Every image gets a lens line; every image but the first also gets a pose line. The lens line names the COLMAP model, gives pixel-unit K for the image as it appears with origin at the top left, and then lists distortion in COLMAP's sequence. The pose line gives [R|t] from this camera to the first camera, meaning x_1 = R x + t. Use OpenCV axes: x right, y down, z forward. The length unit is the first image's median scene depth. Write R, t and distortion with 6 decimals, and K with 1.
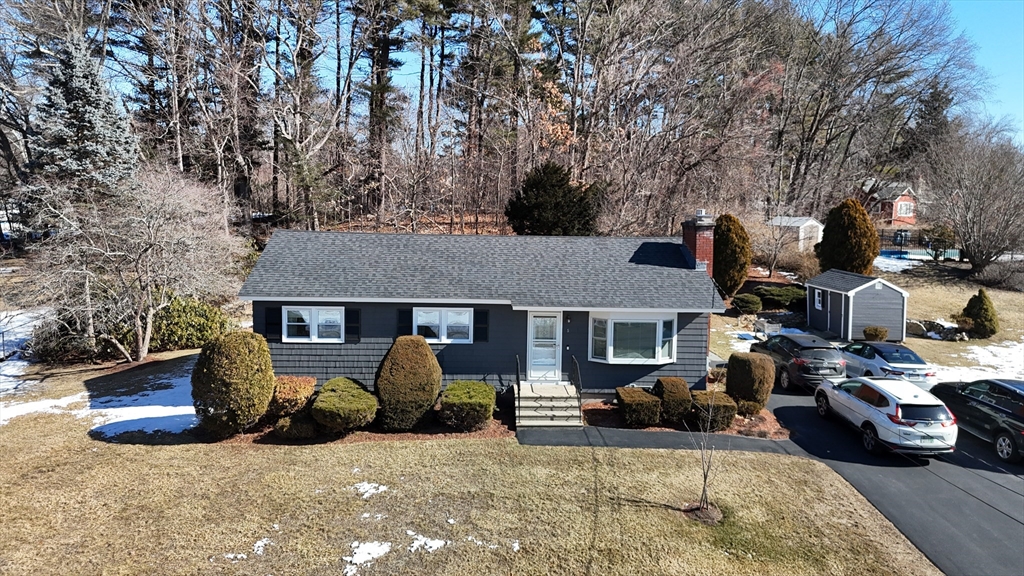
lens RADIAL K [[749.8, 0, 510.5], [0, 749.8, 292.1], [0, 0, 1]] dist [0.071137, -0.059962]
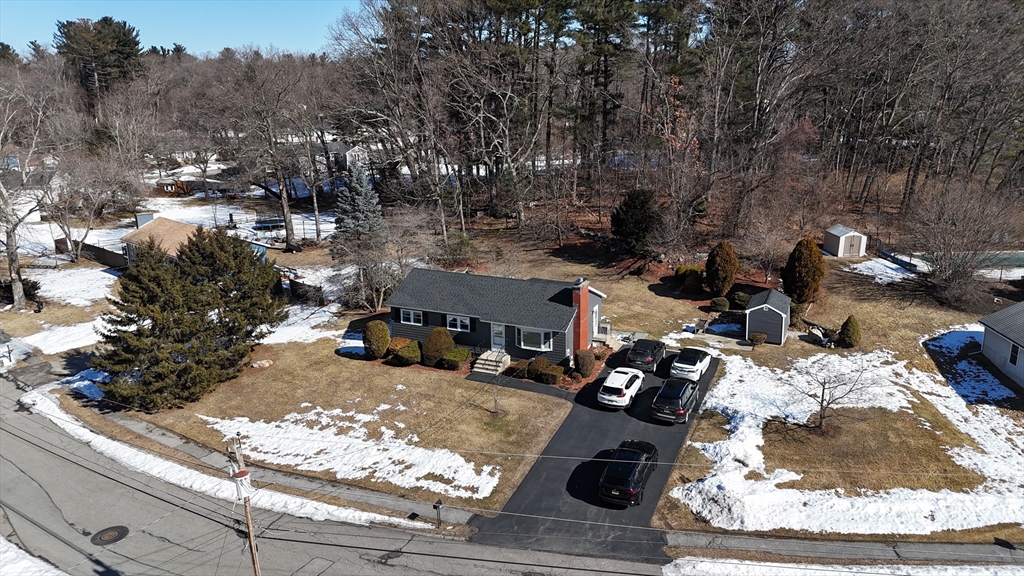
lens RADIAL K [[749.8, 0, 512.6], [0, 749.8, 288.1], [0, 0, 1]] dist [0.071137, -0.059962]
pose [[0.892486, 0.092166, -0.441559, 1.075390], [-0.027791, 0.988278, 0.150111, -0.416853], [0.450219, -0.121701, 0.884586, -0.968054]]
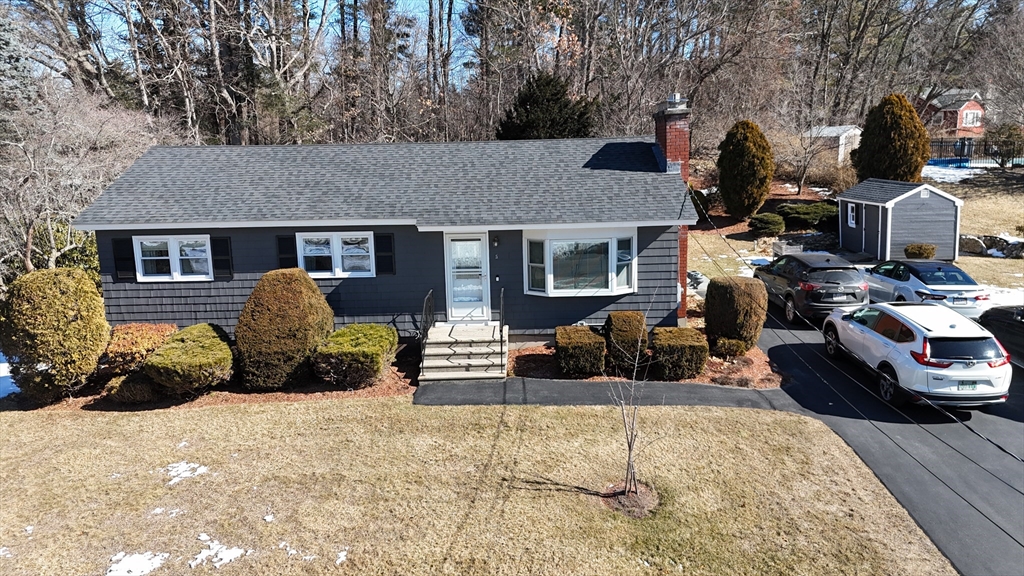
lens RADIAL K [[749.8, 0, 510.2], [0, 749.8, 290.8], [0, 0, 1]] dist [0.071137, -0.059962]
pose [[0.996933, -0.030878, -0.071912, 0.146822], [0.036016, 0.996806, 0.071275, 0.032370], [0.069481, -0.073646, 0.994861, 0.224260]]
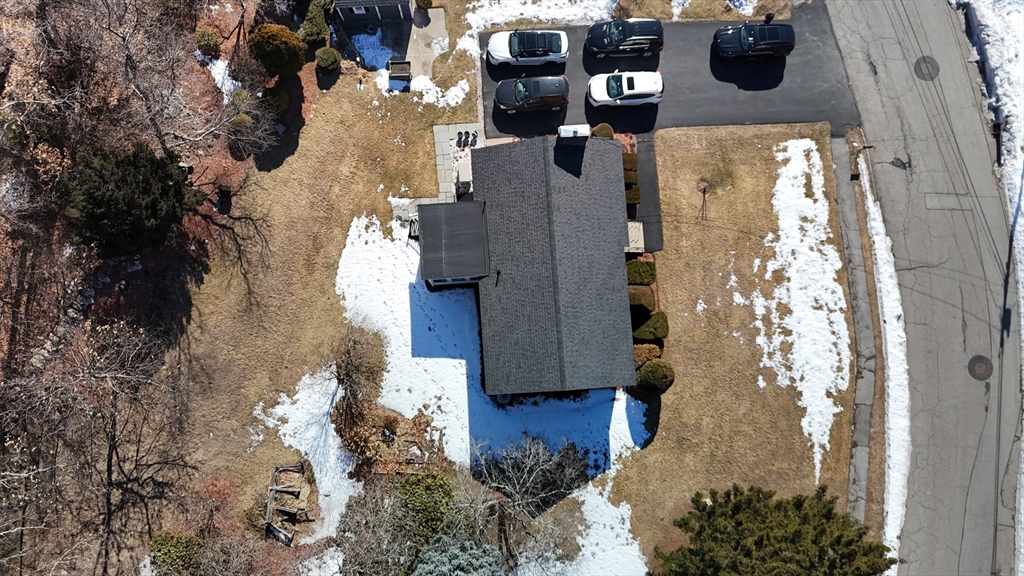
lens RADIAL K [[749.8, 0, 505.6], [0, 749.8, 290.6], [0, 0, 1]] dist [0.071137, -0.059962]
pose [[-0.025816, -0.994542, 0.101090, -0.295070], [0.098686, 0.098095, 0.990272, -1.895390], [-0.994784, 0.035541, 0.095615, 1.098782]]
